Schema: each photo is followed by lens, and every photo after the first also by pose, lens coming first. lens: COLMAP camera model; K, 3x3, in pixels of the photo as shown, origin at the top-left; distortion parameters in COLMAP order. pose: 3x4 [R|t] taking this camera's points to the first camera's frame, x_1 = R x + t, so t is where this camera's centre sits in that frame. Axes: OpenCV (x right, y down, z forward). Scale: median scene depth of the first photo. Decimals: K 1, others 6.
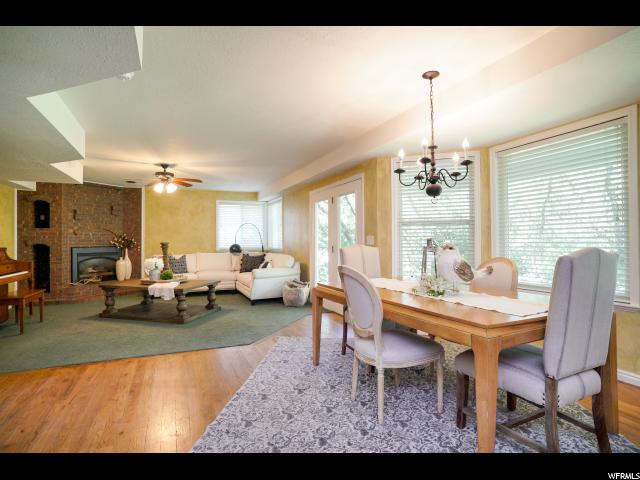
lens RADIAL K [[336.3, 0, 317.1], [0, 336.3, 239.1], [0, 0, 1]] dist [-0.038093, 0.006866]
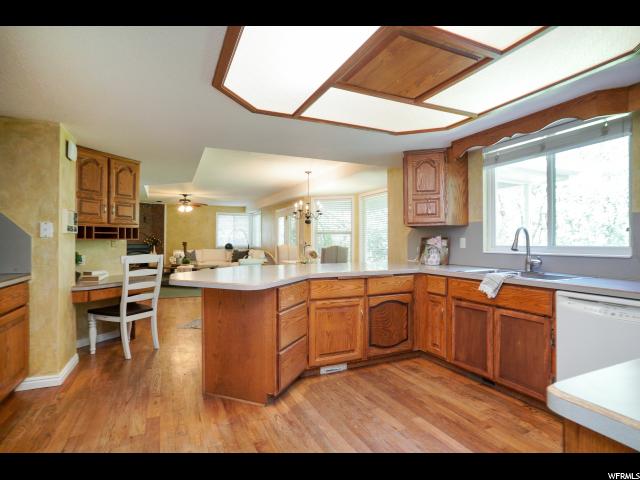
lens RADIAL K [[336.3, 0, 317.8], [0, 336.3, 239.4], [0, 0, 1]] dist [-0.038093, 0.006866]
pose [[0.999946, 0.008409, 0.006121, 0.161173], [-0.008419, 0.999963, 0.001638, -0.008990], [-0.006107, -0.001690, 0.999980, -0.555973]]
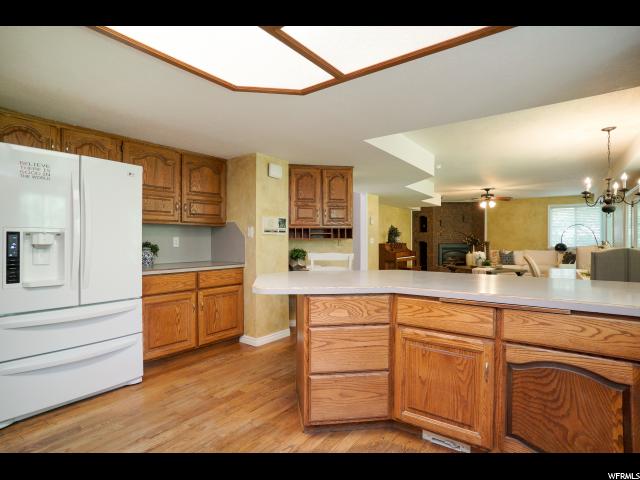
lens RADIAL K [[336.3, 0, 314.9], [0, 336.3, 238.6], [0, 0, 1]] dist [-0.038093, 0.006866]
pose [[0.490052, 0.004542, -0.871681, 0.386491], [0.000196, 0.999986, 0.005321, -0.008930], [0.871693, -0.002778, 0.490044, -0.332277]]
